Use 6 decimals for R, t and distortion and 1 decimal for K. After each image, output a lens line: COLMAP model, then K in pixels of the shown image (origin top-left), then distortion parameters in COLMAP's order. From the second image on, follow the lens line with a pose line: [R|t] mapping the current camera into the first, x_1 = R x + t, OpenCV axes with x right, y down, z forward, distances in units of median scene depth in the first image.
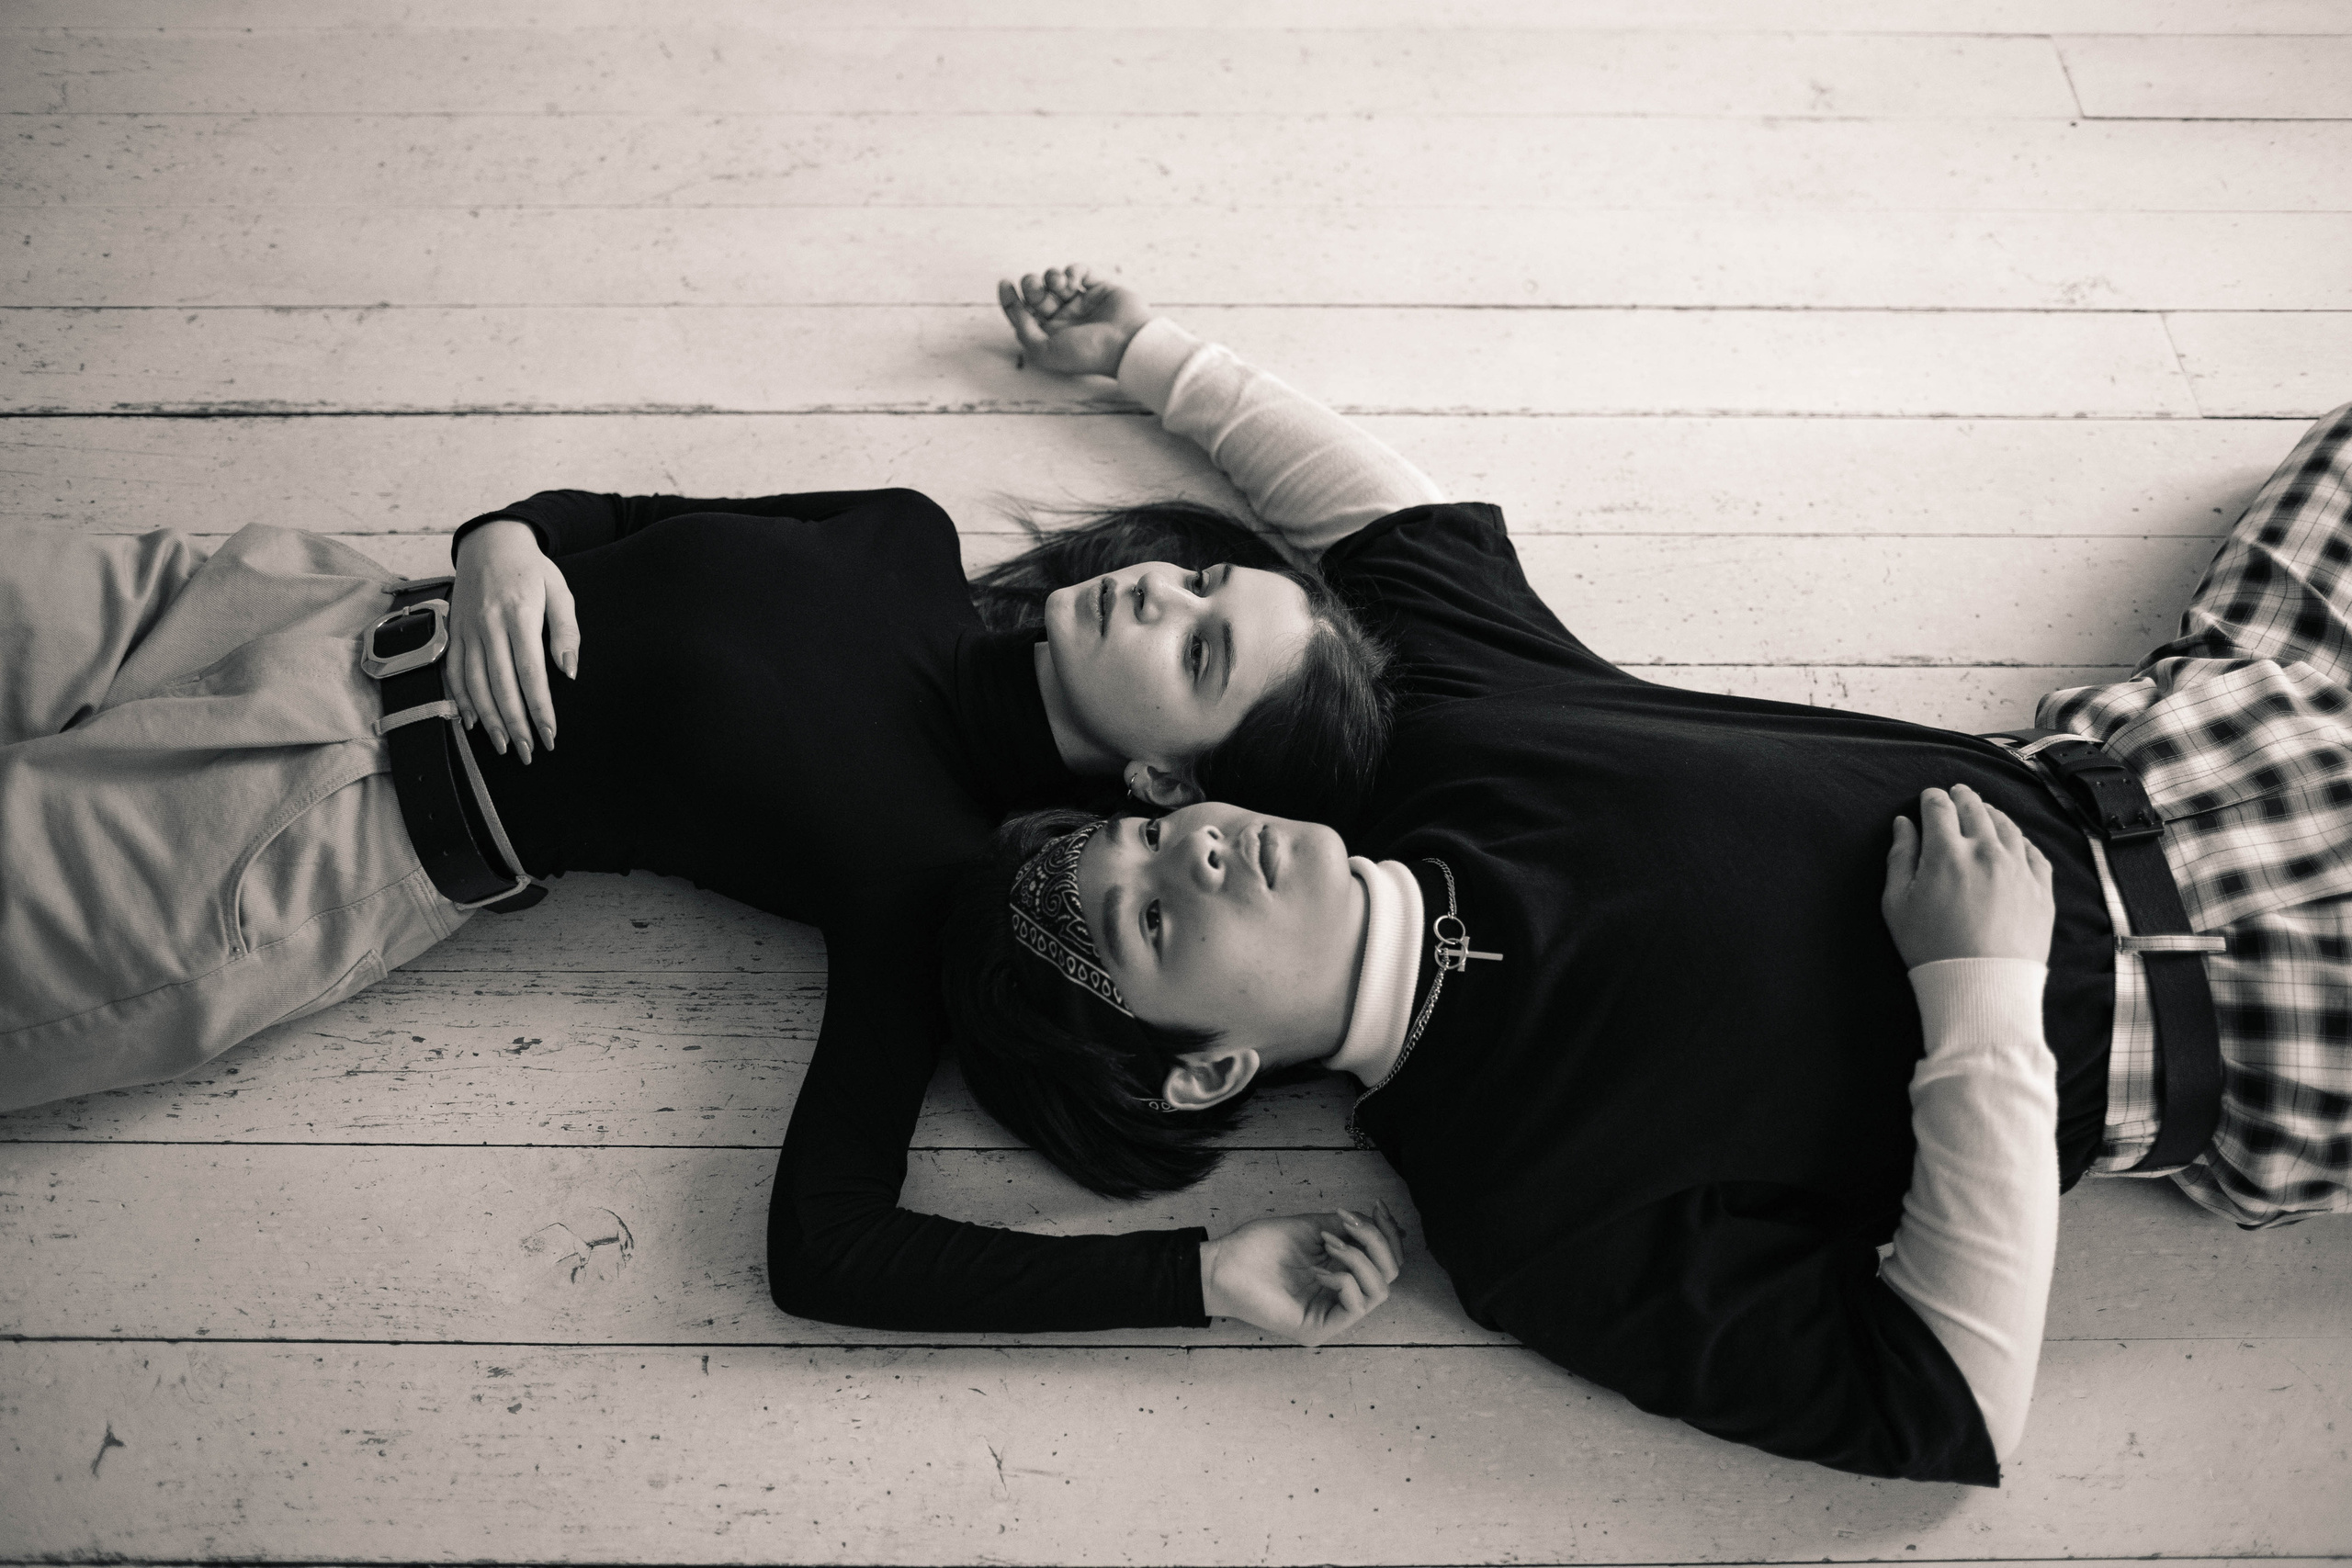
lens RADIAL K [[2304.7, 0, 1166.9], [0, 2304.7, 783.6], [0, 0, 1]] dist [-0.108356, 0.137594]
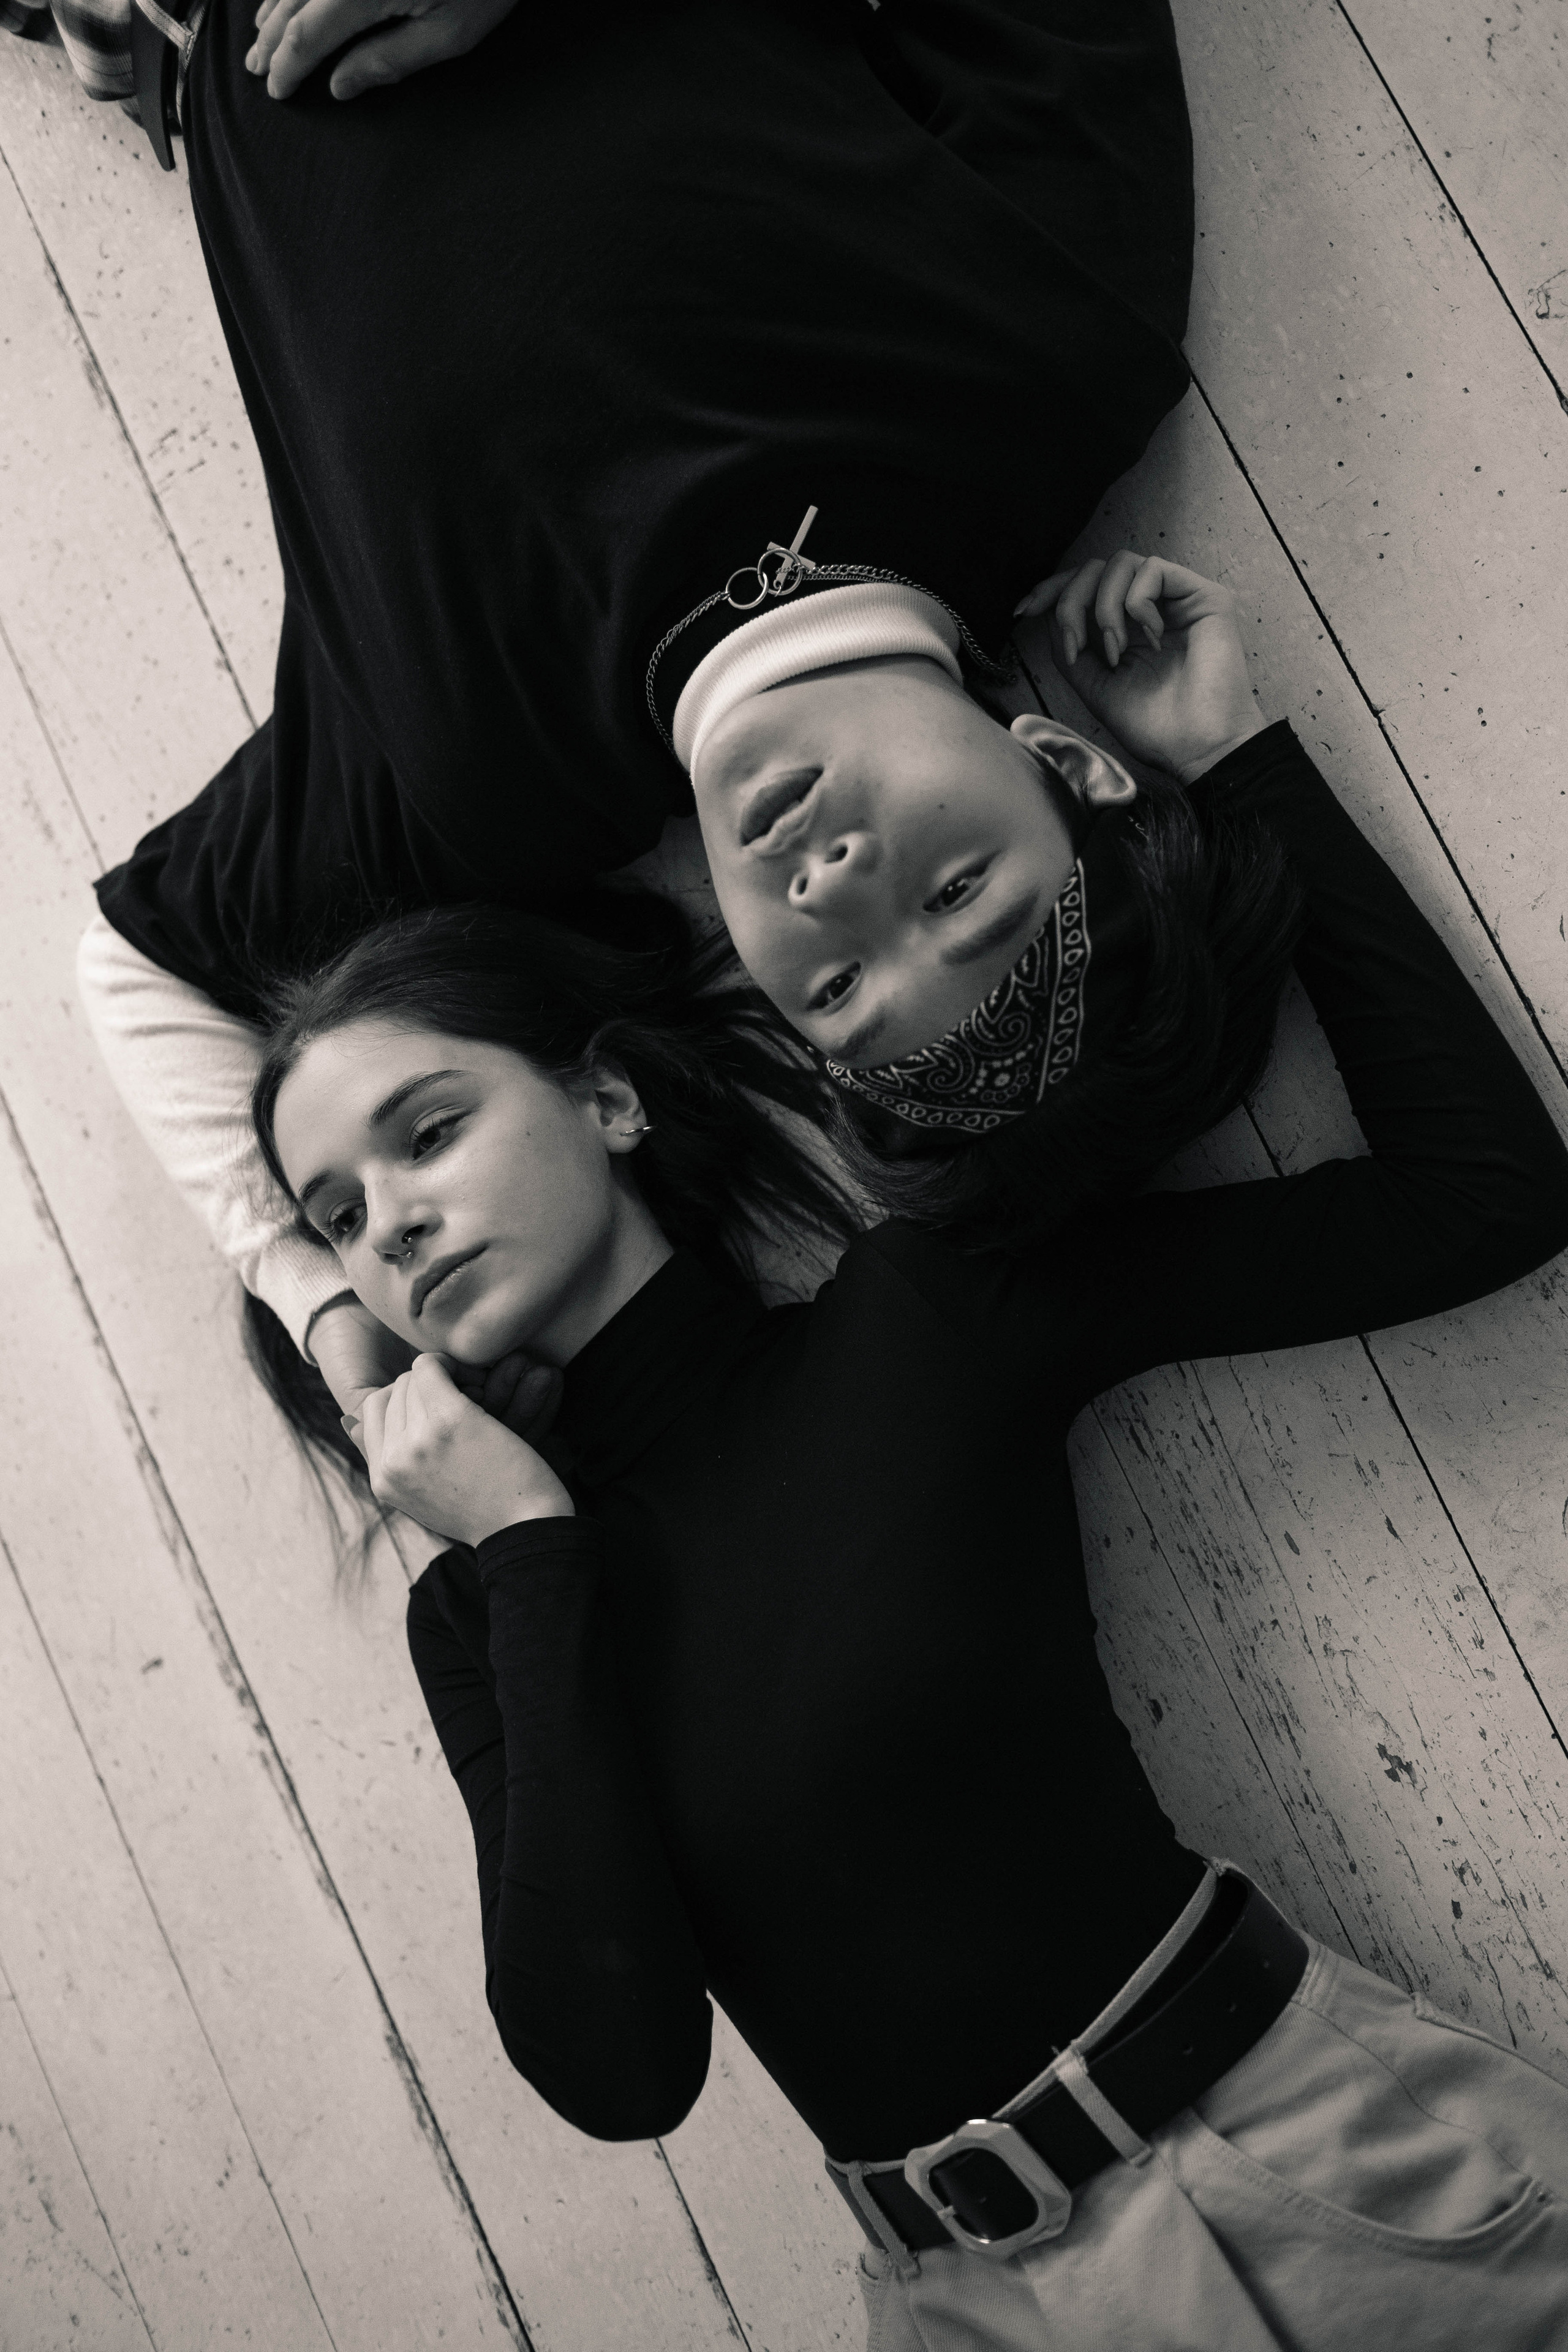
lens RADIAL K [[2305.0, 0, 803.9], [0, 2305.0, 1168.6], [0, 0, 1]] dist [-0.108356, 0.137594]
pose [[-0.423525, -0.895797, 0.134808, -0.133626], [0.889397, -0.382924, 0.249685, -0.151725], [-0.172046, 0.225646, 0.958897, 0.315679]]
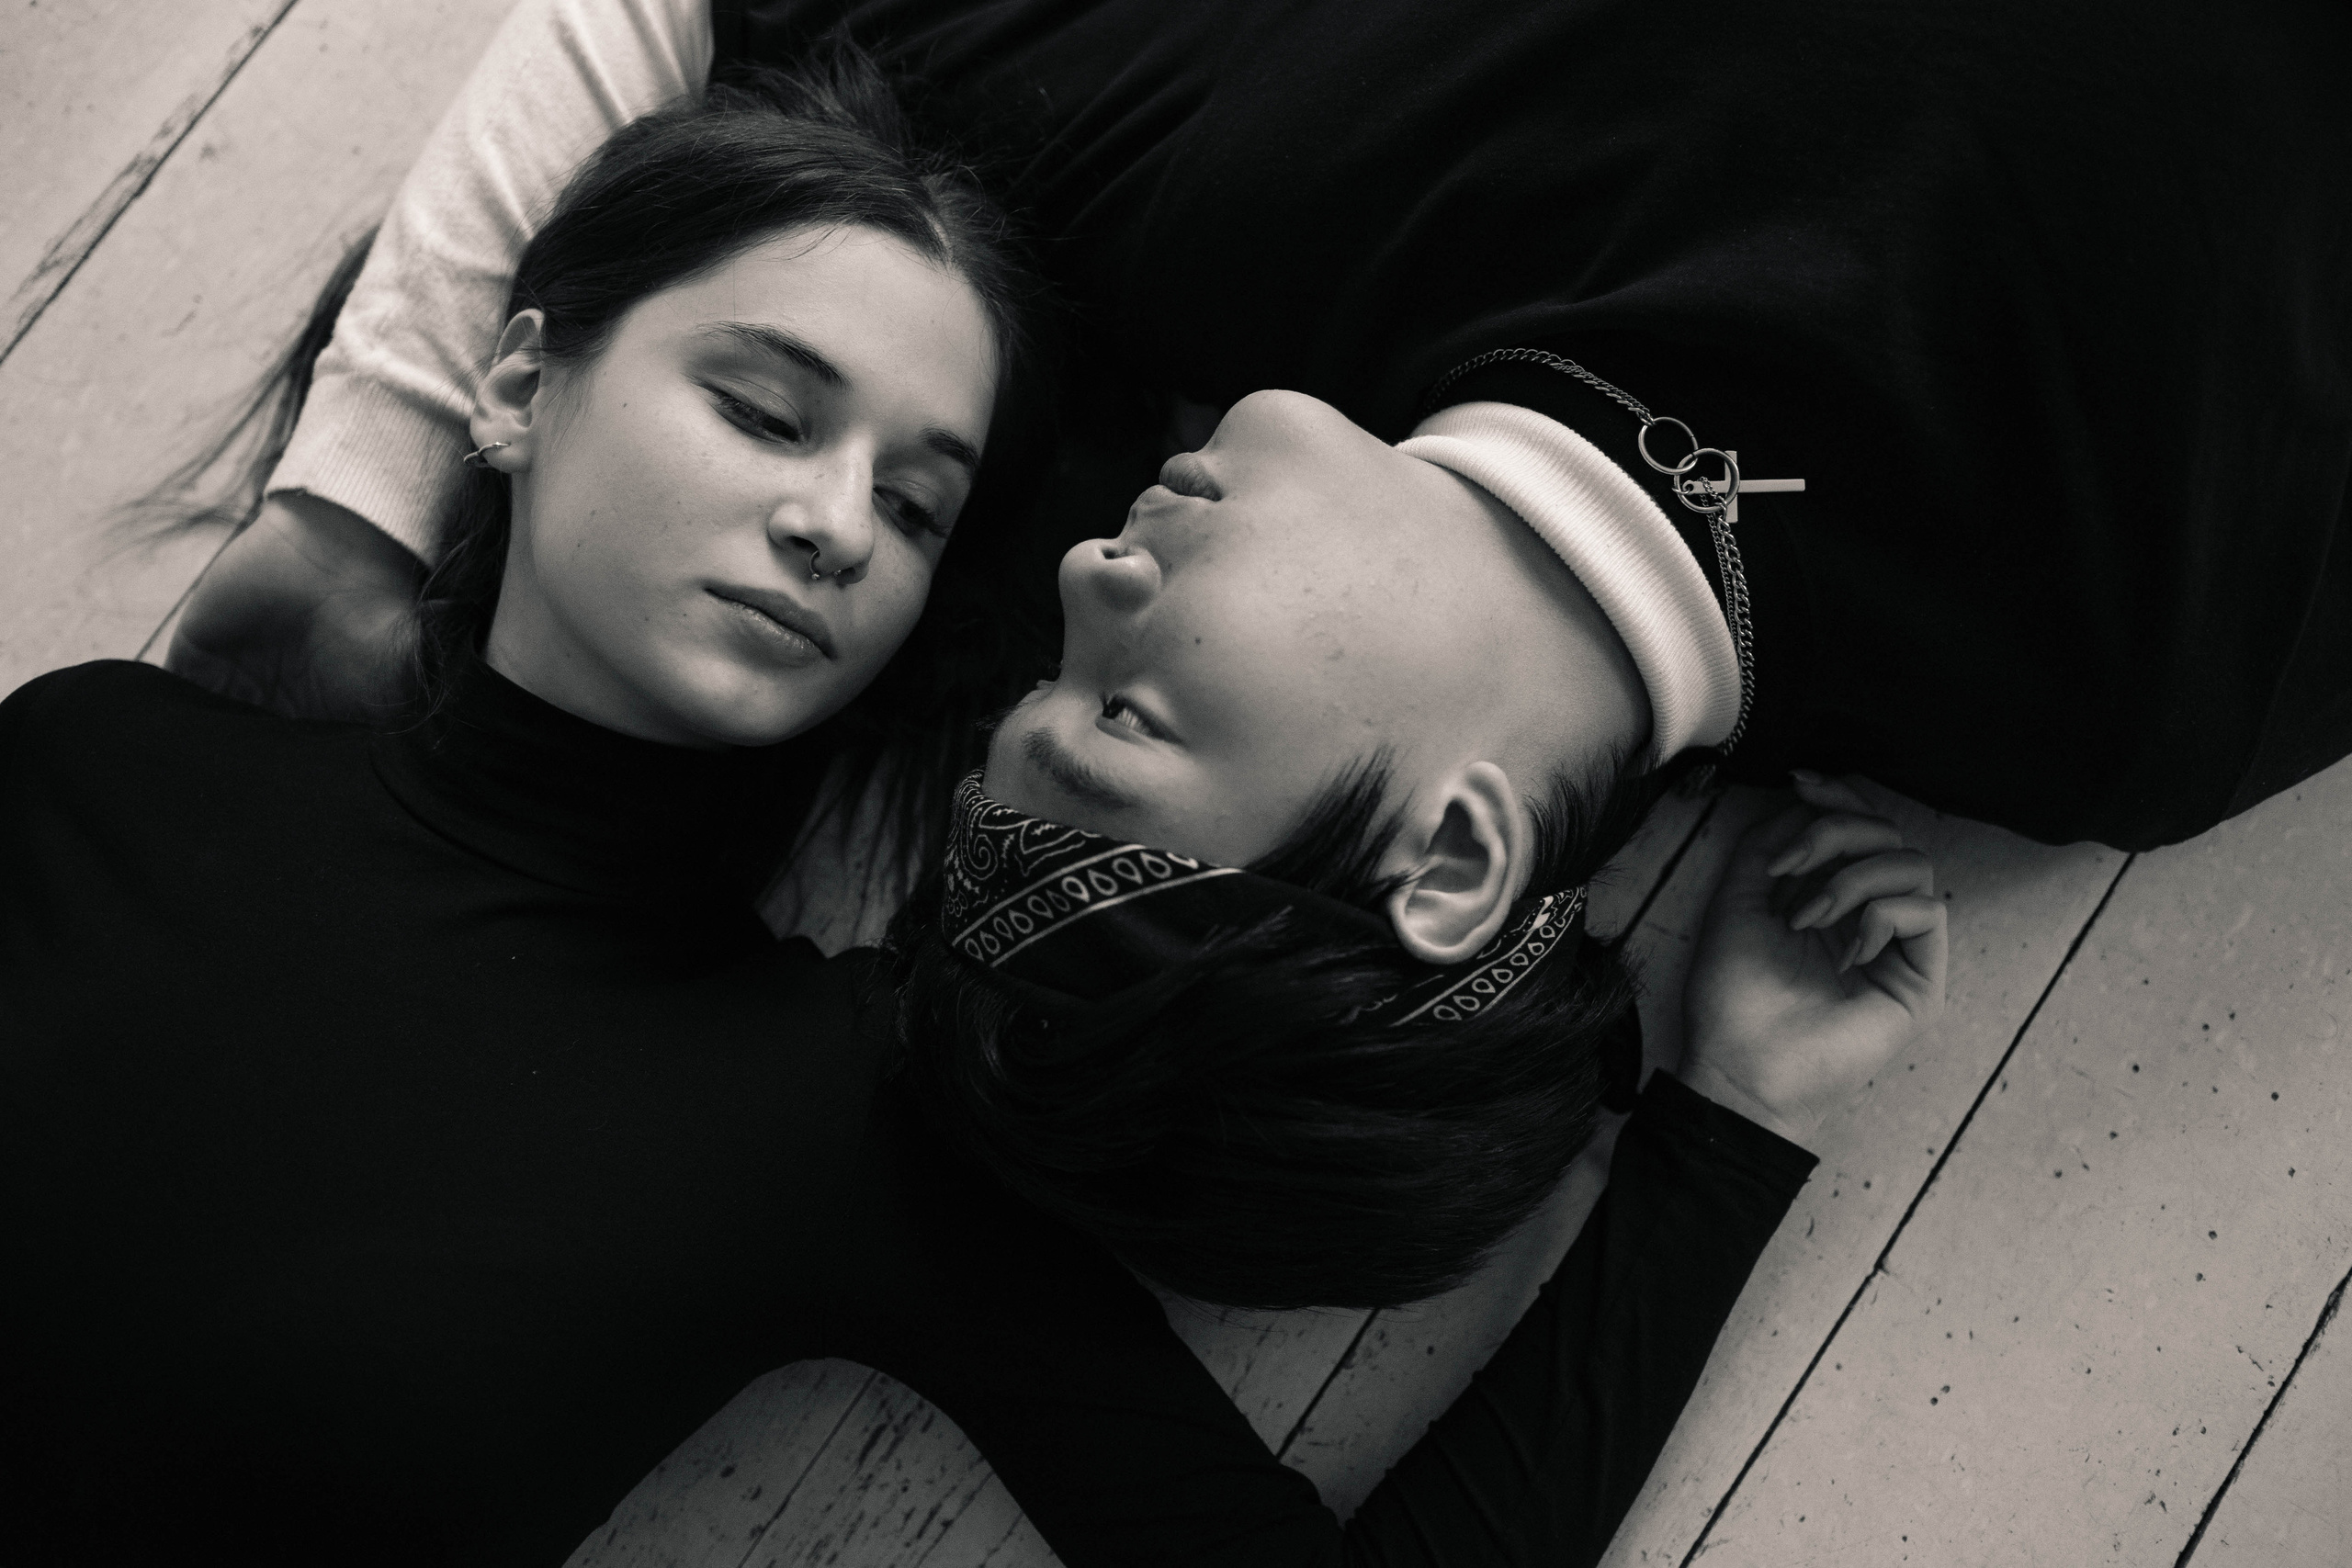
lens RADIAL K [[2309.8, 0, 1143.1], [0, 2309.8, 765.0], [0, 0, 1]] dist [-0.106940, 0.132469]
pose [[0.572393, -0.808992, 0.133782, -0.064987], [0.700297, 0.567171, 0.433476, -0.185506], [-0.426556, -0.154431, 0.891180, 0.536455]]
